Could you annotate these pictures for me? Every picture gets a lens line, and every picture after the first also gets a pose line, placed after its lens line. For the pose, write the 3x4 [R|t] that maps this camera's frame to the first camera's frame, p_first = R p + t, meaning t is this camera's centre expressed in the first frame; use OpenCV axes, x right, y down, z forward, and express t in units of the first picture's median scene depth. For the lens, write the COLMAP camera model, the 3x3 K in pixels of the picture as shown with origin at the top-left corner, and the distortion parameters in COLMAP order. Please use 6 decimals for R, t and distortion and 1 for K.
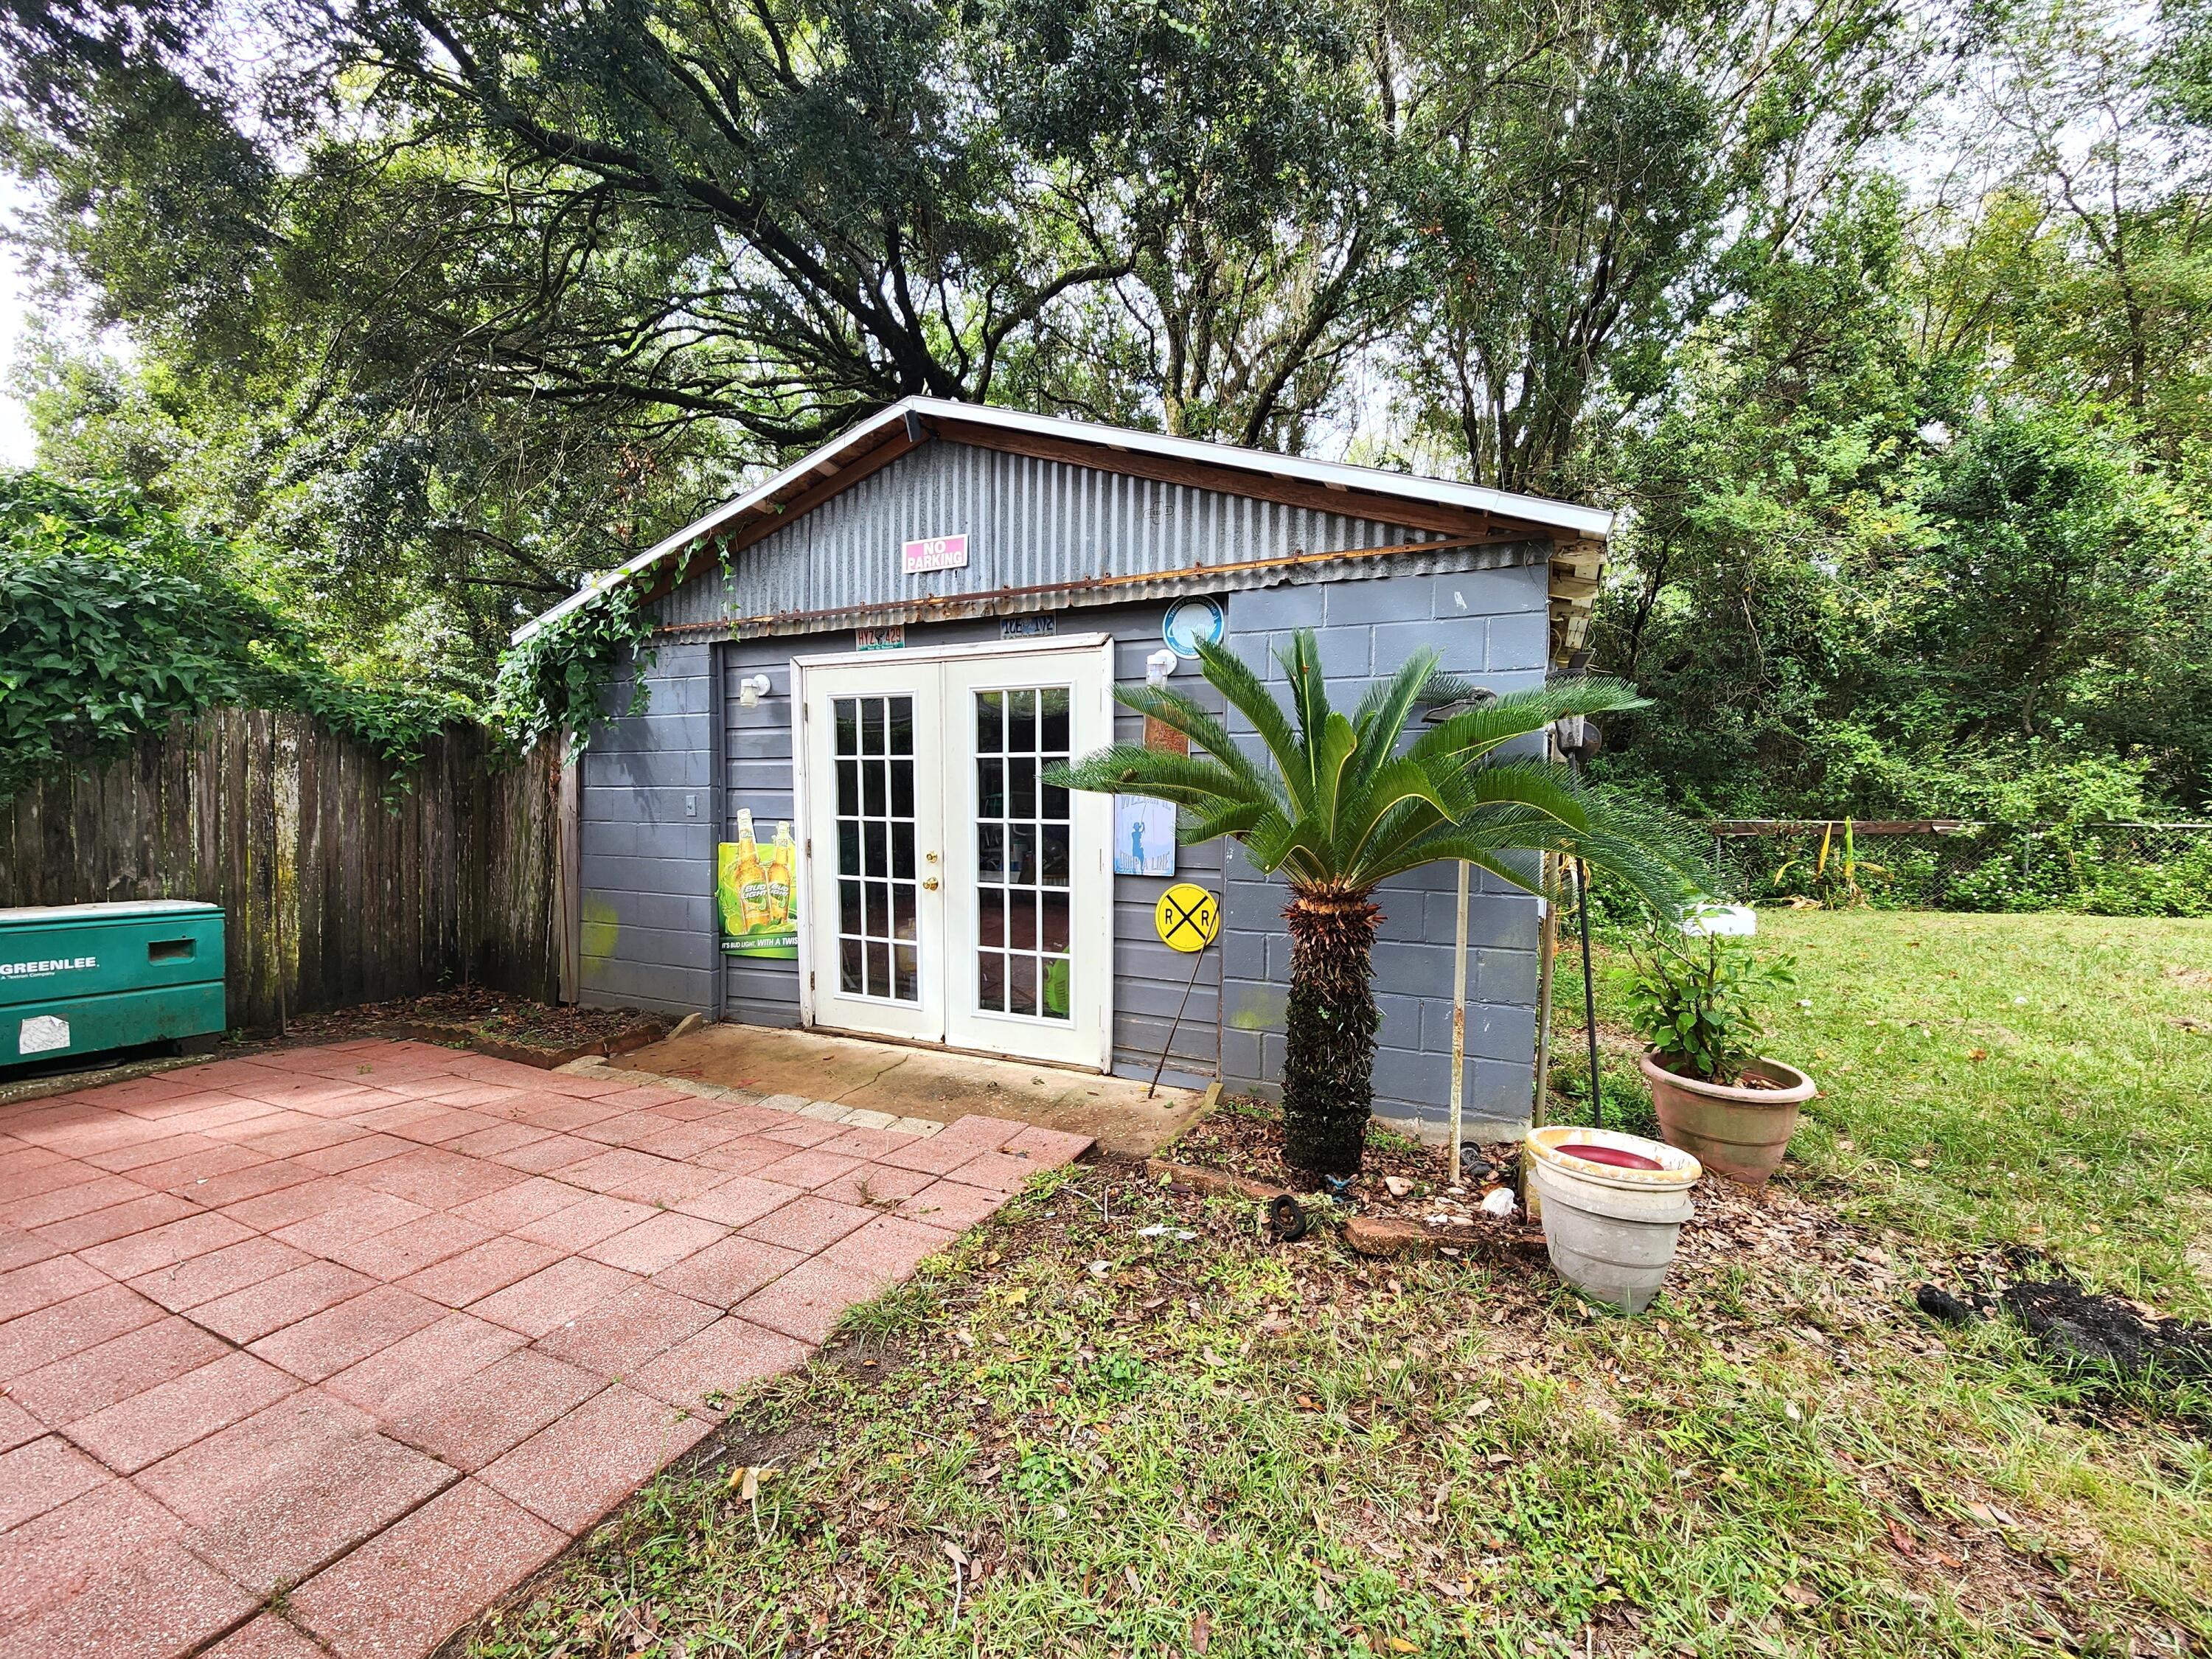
lens RADIAL K [[915.6, 0, 1112.1], [0, 915.6, 837.1], [0, 0, 1]] dist [0.001205, -0.000355]
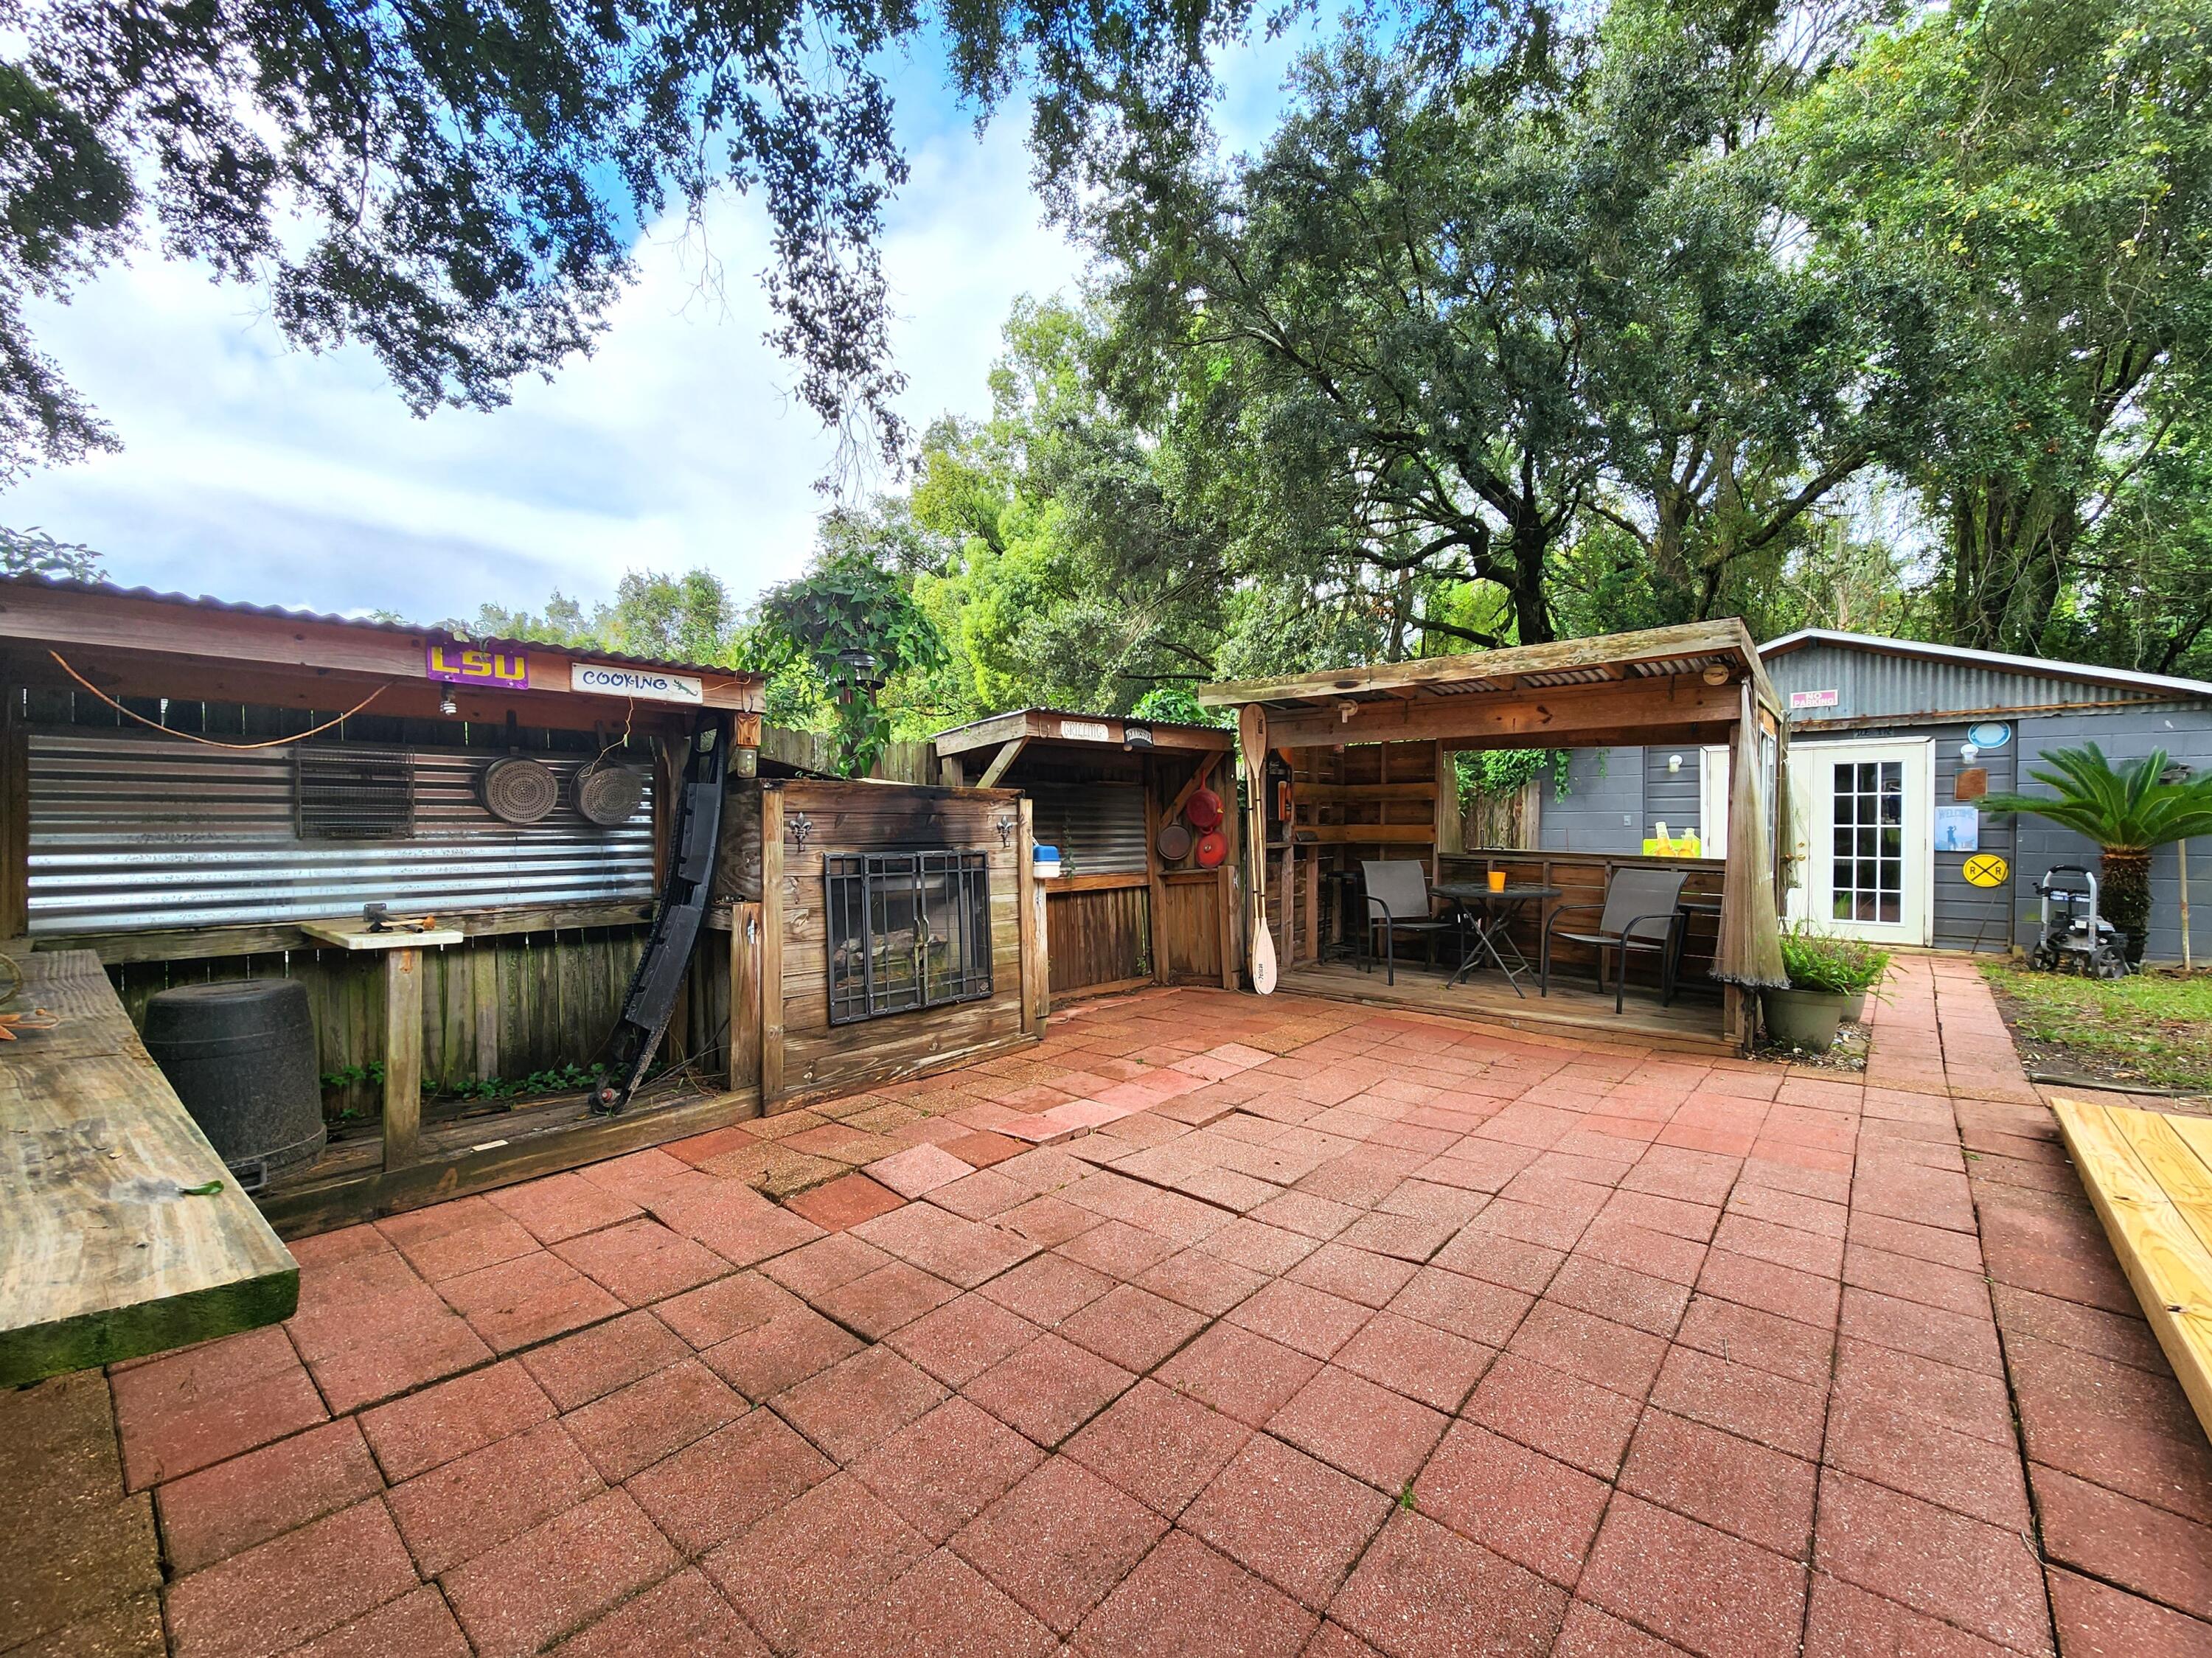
lens RADIAL K [[903.4, 0, 1113.4], [0, 903.4, 835.2], [0, 0, 1]] dist [0.000946, -0.002834]
pose [[0.958560, -0.004233, -0.284858, -1.236784], [-0.002739, 0.999706, -0.024071, 0.060728], [0.284876, 0.023854, 0.958267, -1.547238]]
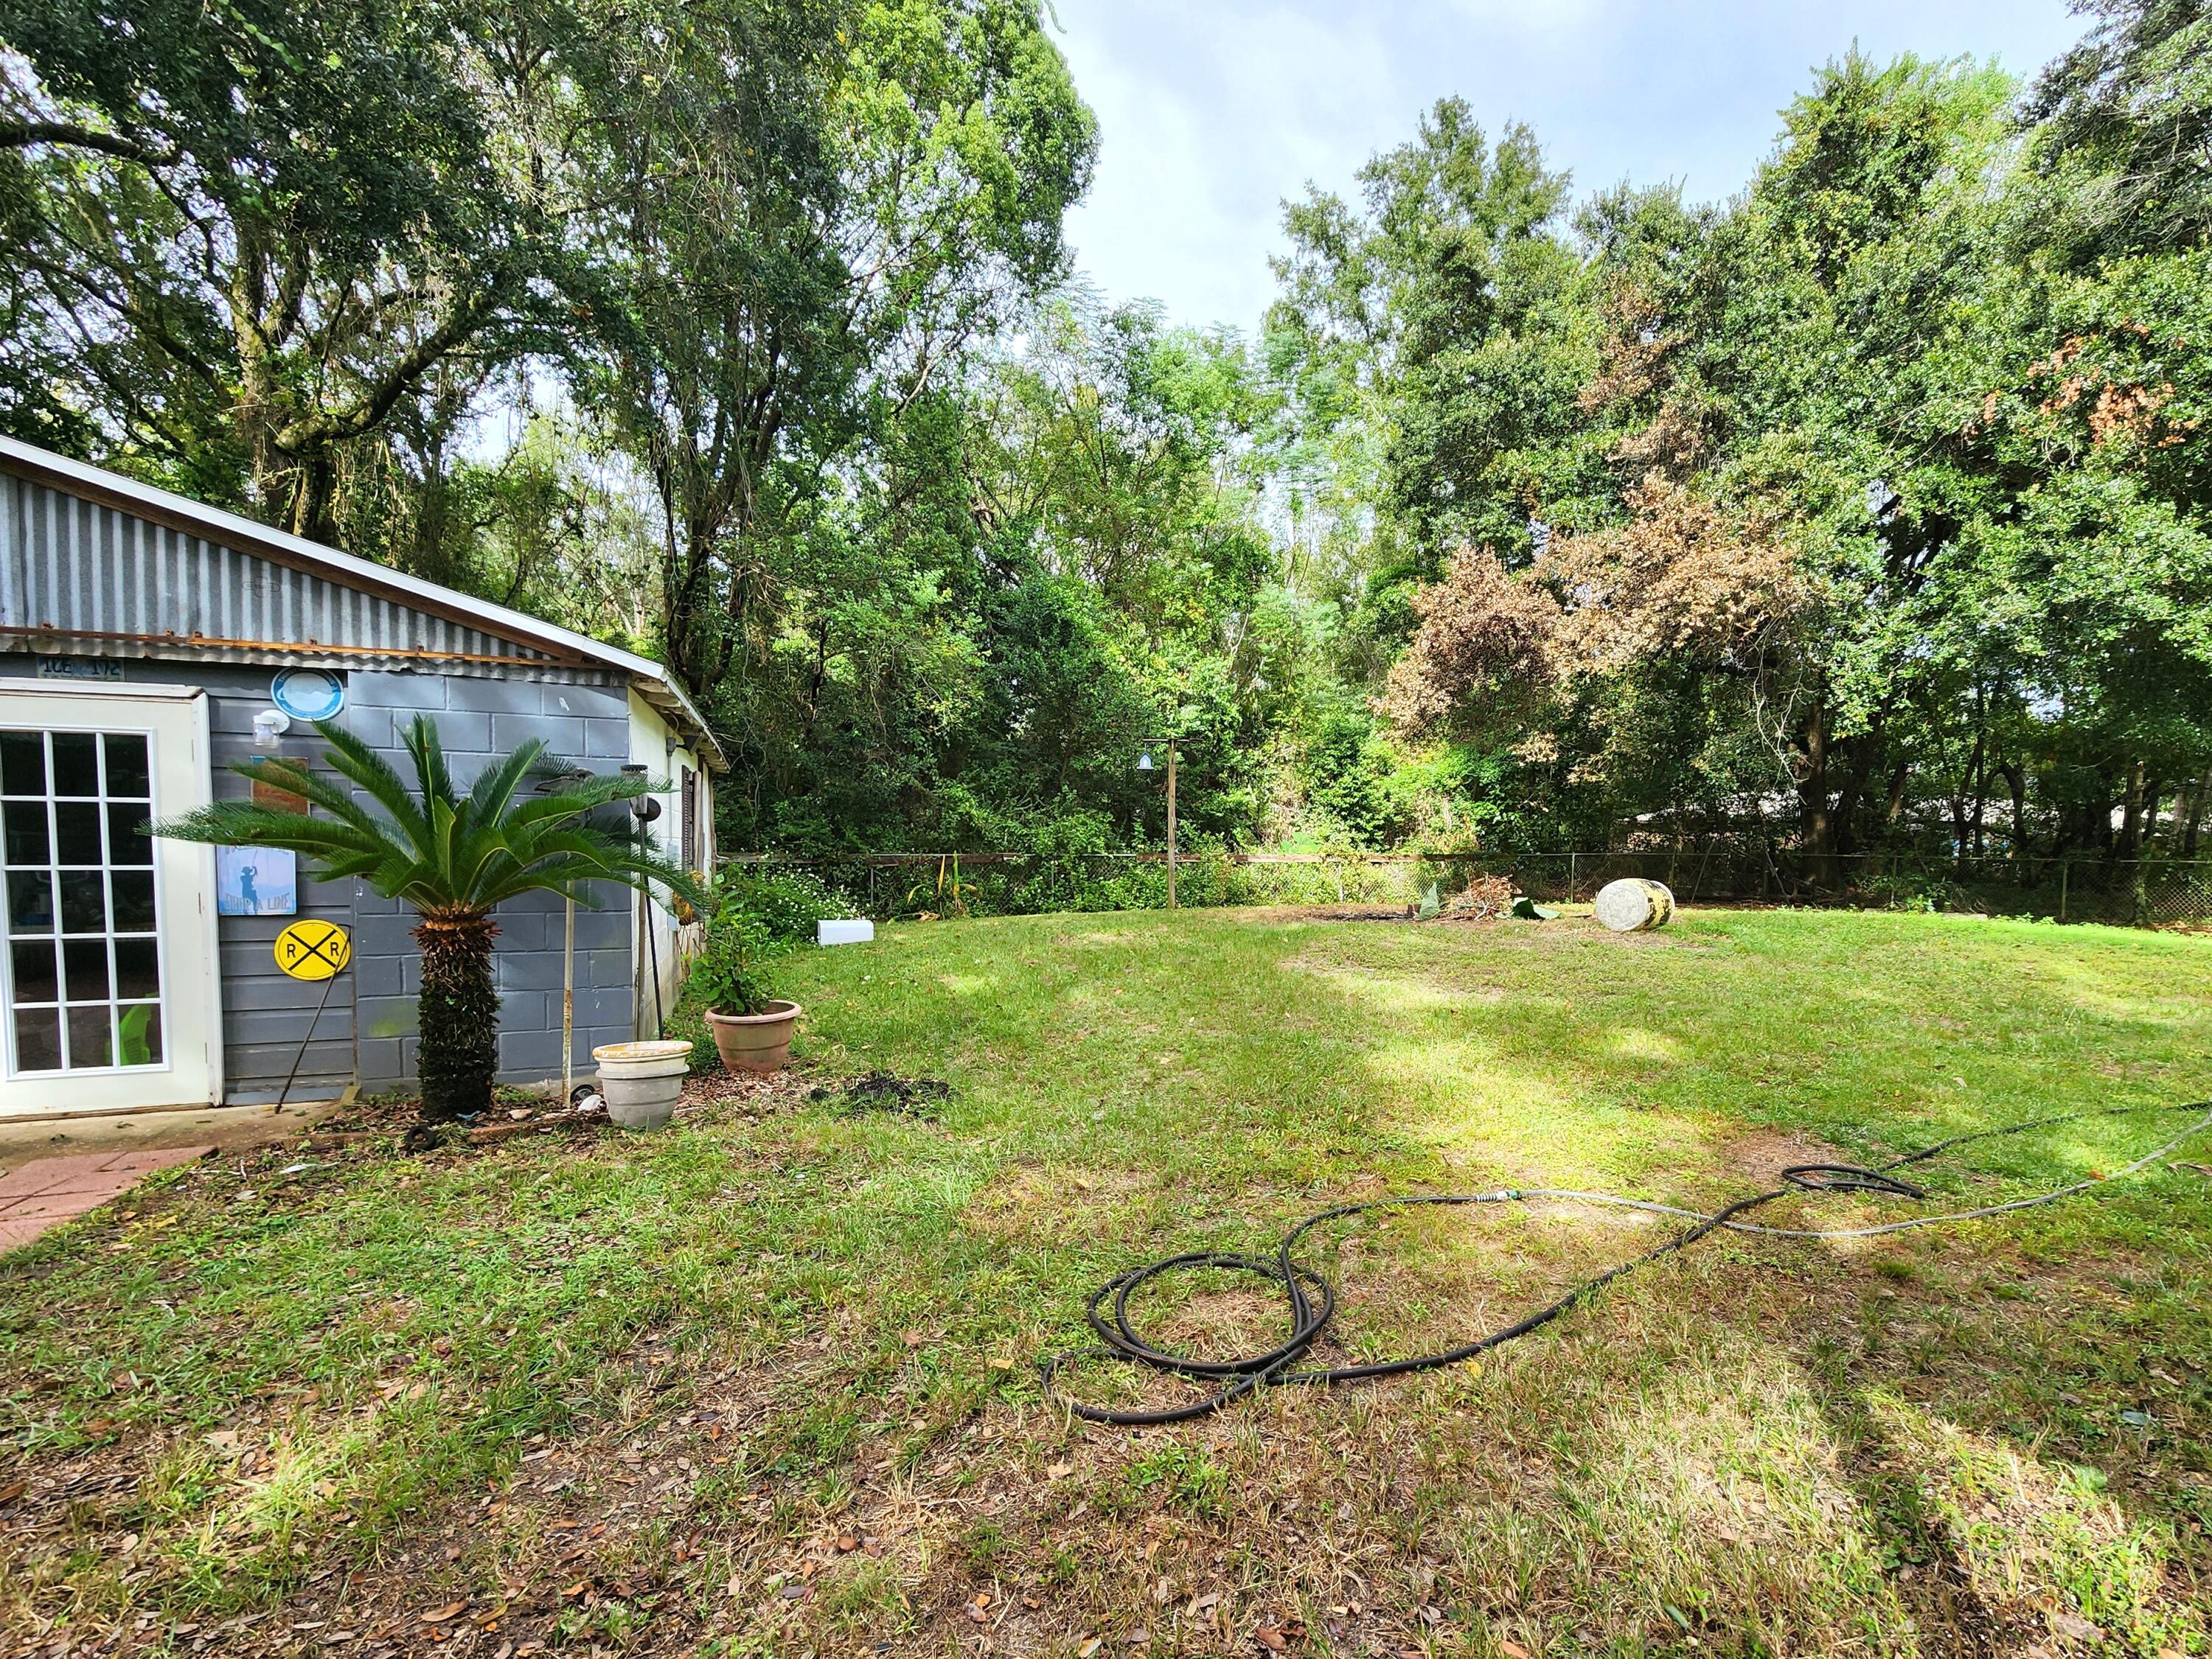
lens RADIAL K [[963.1, 0, 1198.7], [0, 963.1, 888.5], [0, 0, 1]] dist [-0.007333, -0.000929]
pose [[0.665709, -0.036670, 0.745310, -0.066429], [0.023459, 0.999327, 0.028214, 0.003937], [-0.745842, -0.001298, 0.666121, -0.593613]]
